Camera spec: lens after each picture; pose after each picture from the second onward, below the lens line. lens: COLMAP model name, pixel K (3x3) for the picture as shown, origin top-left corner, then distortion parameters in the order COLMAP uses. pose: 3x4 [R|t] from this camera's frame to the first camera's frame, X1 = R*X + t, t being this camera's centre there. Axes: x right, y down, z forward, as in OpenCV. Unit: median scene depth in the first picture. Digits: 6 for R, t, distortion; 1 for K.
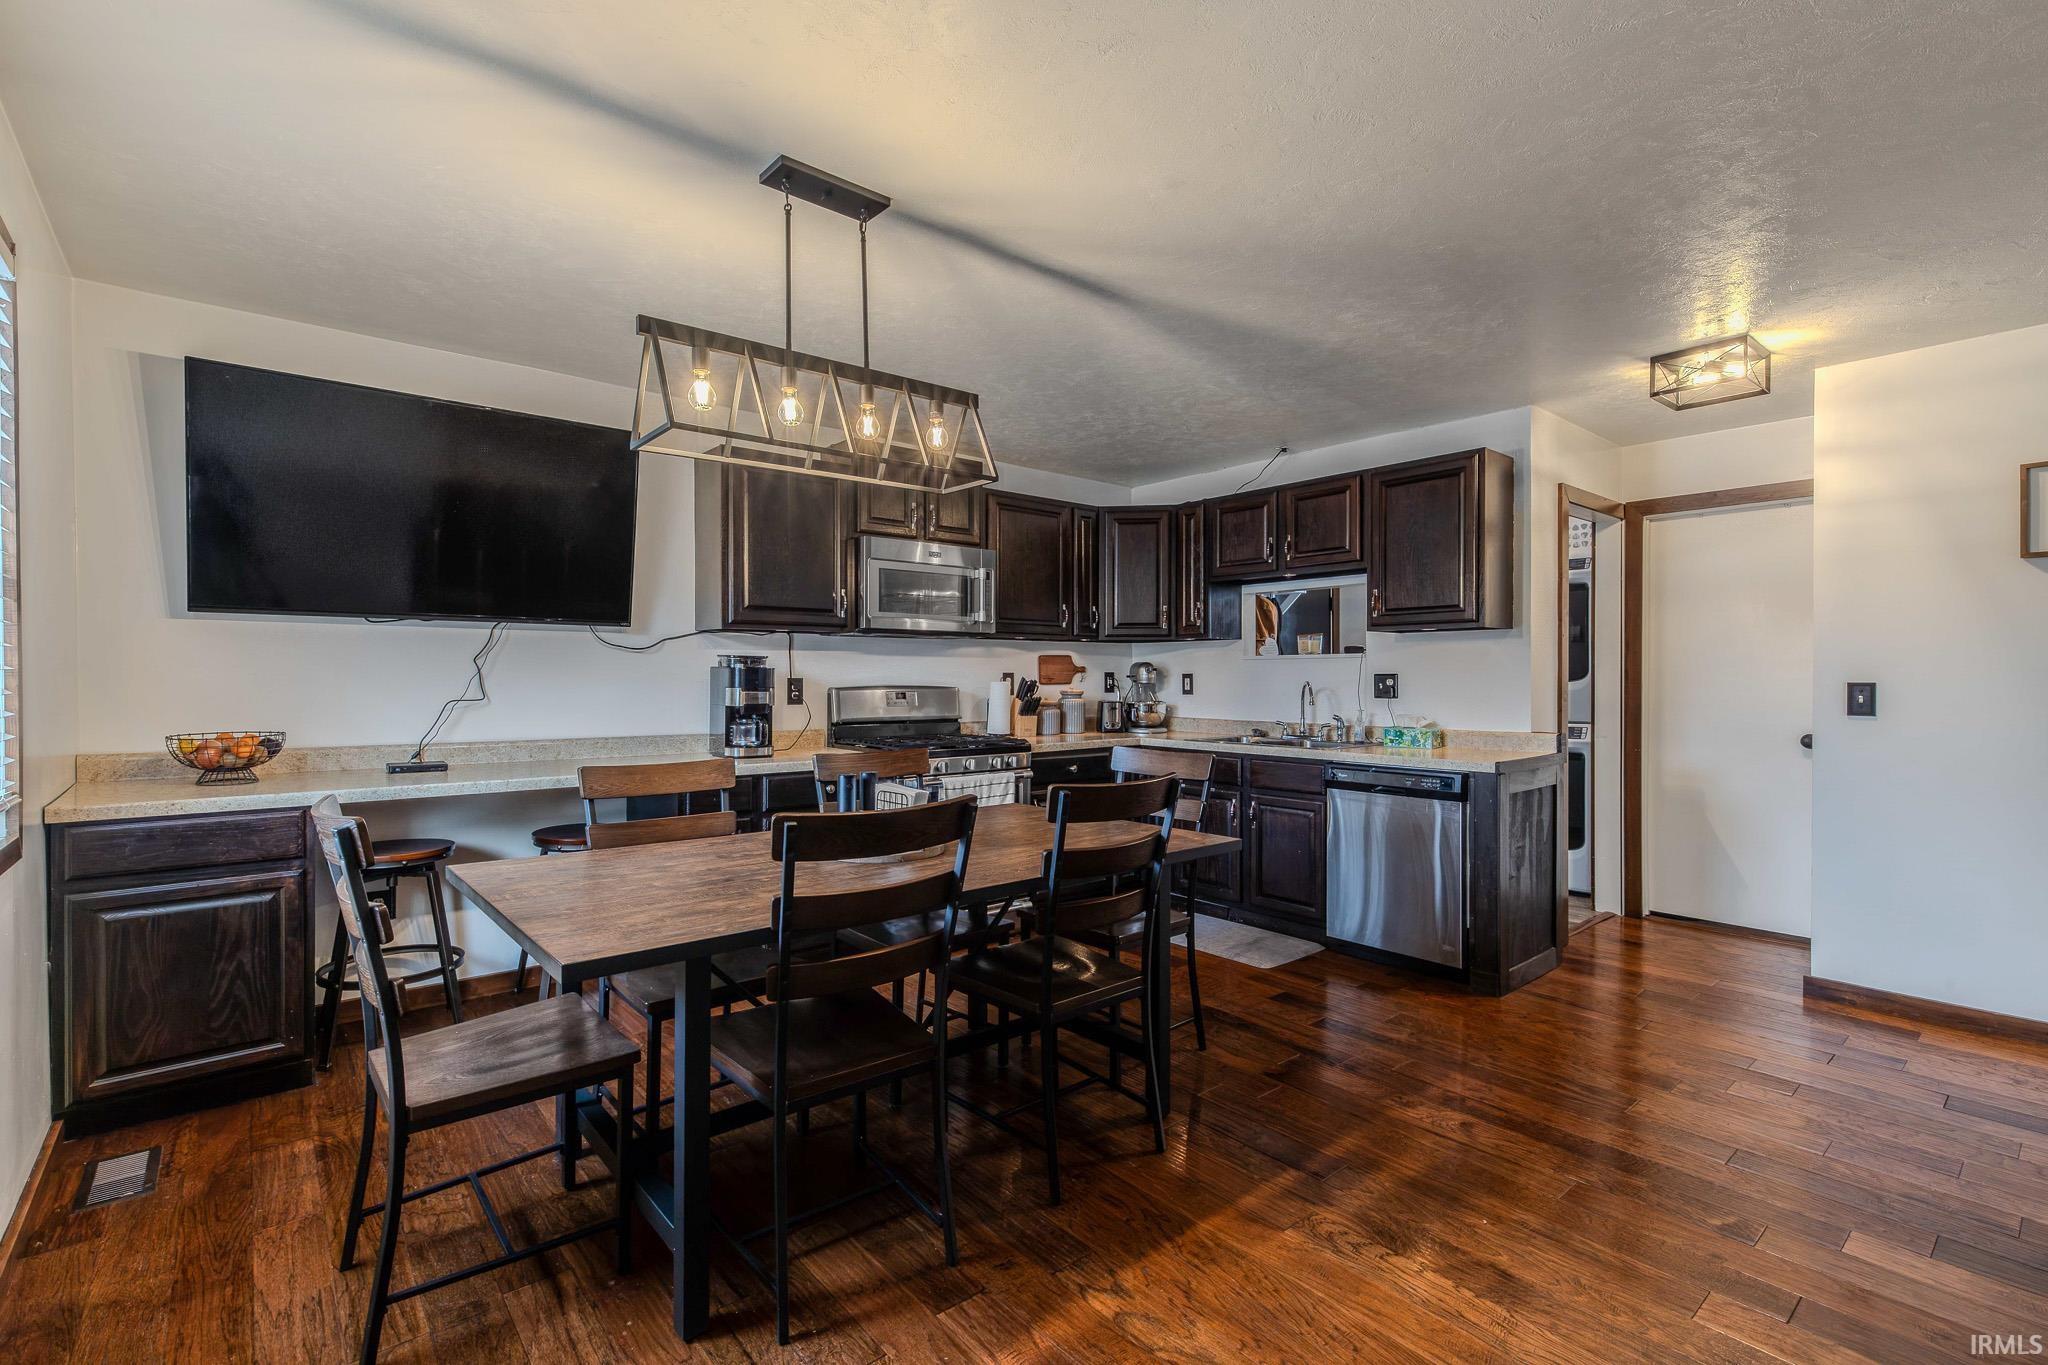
lens RADIAL K [[914.9, 0, 1011.9], [0, 914.9, 686.2], [0, 0, 1]] dist [-0.001383, -0.000060]
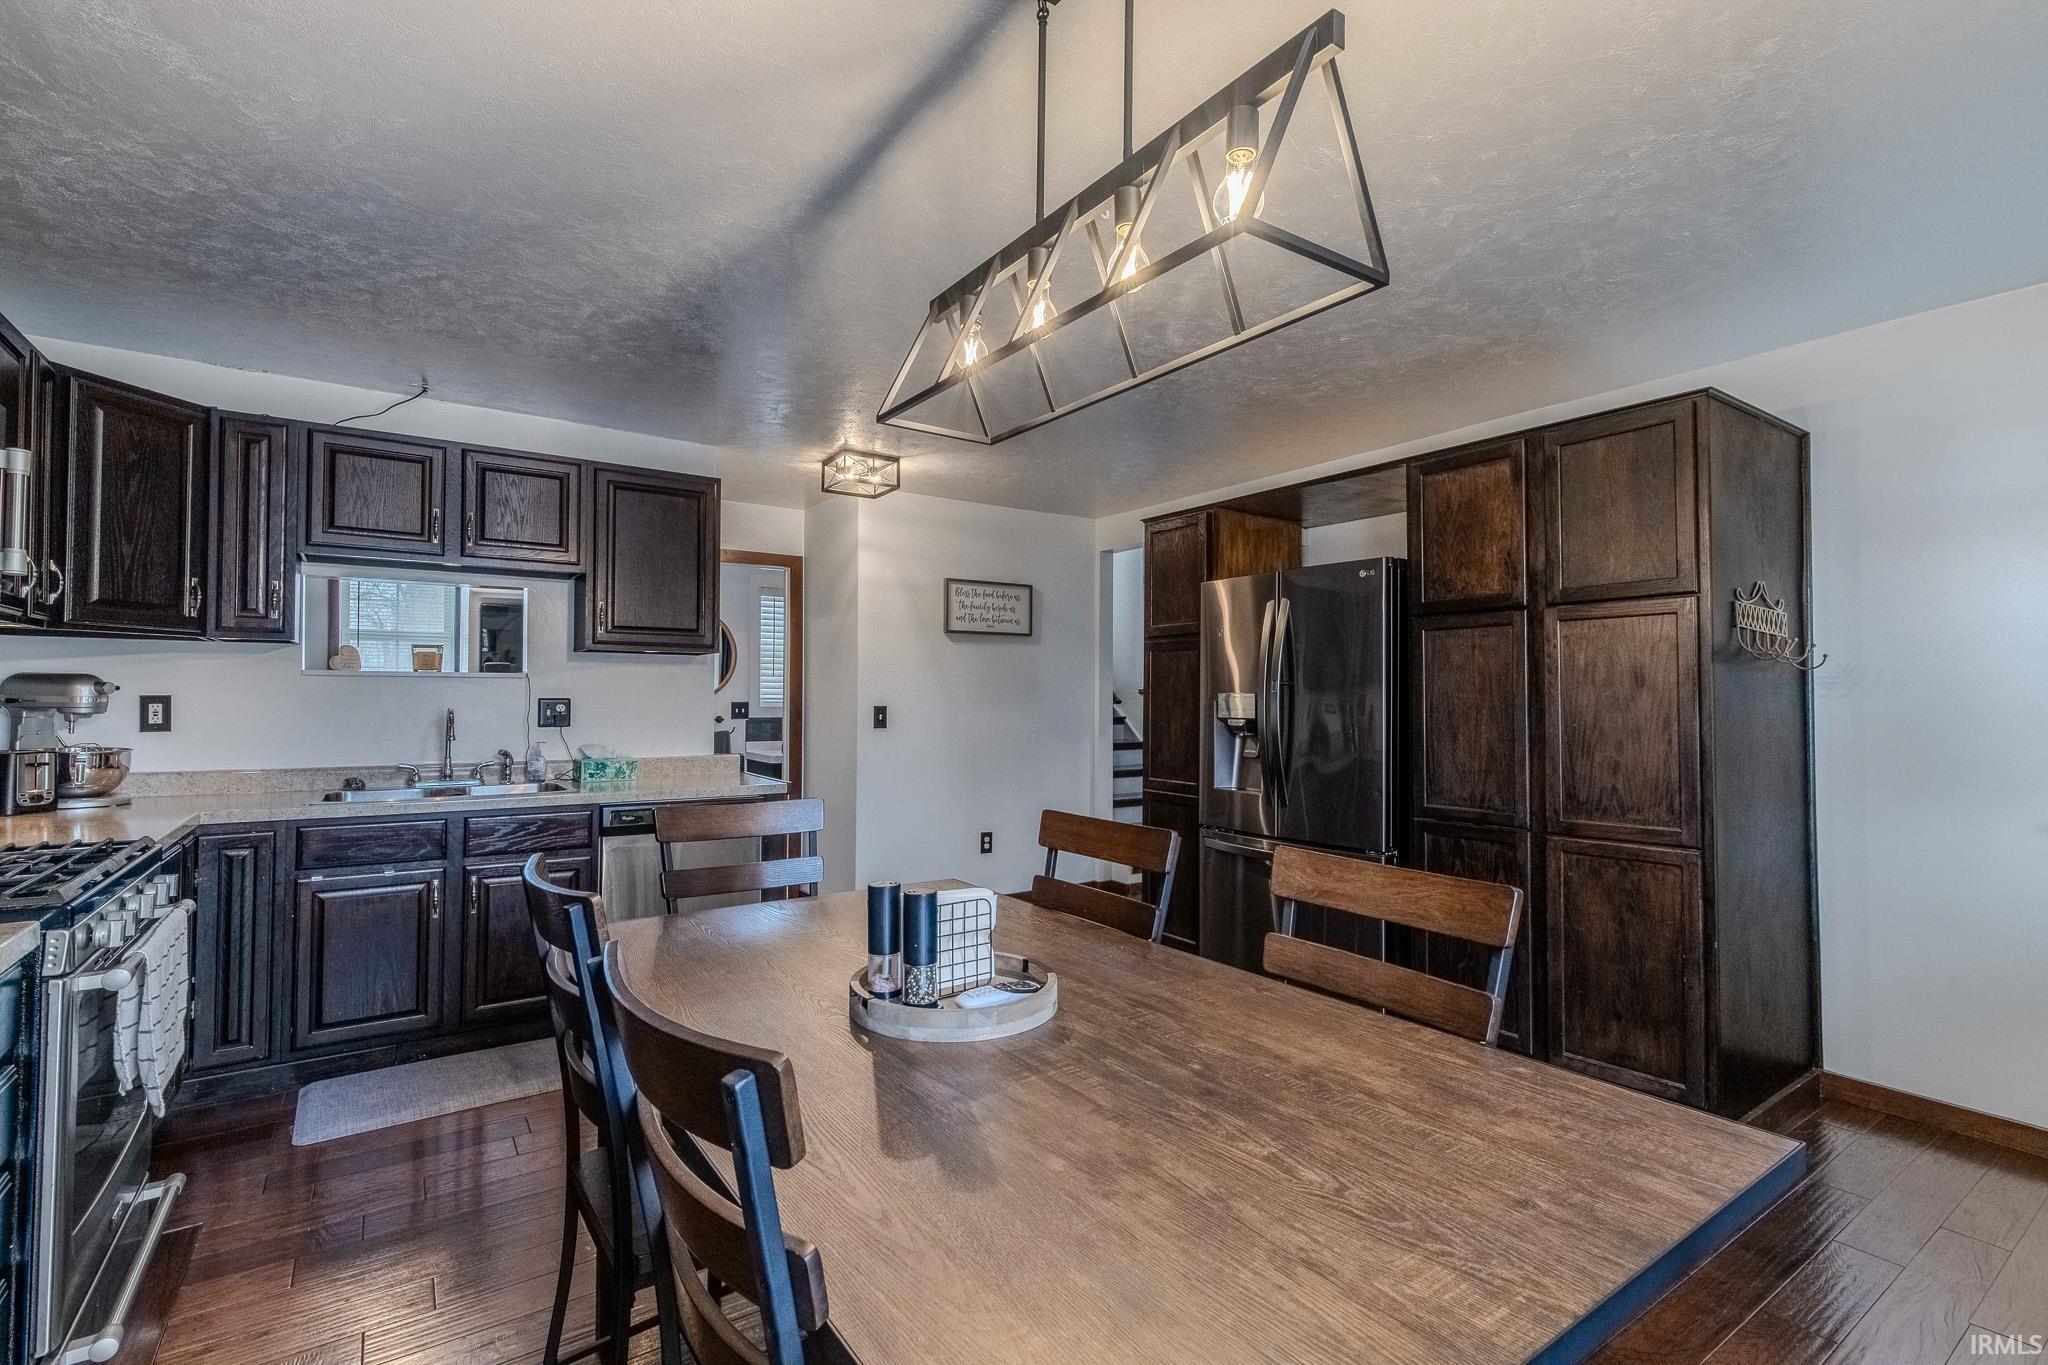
lens RADIAL K [[914.9, 0, 1010.4], [0, 914.9, 681.7], [0, 0, 1]] dist [-0.001383, -0.000060]
pose [[0.096295, 0.018851, 0.995174, -0.429628], [0.005677, 0.999794, -0.019487, -0.010697], [-0.995337, 0.007526, 0.096168, 0.530890]]
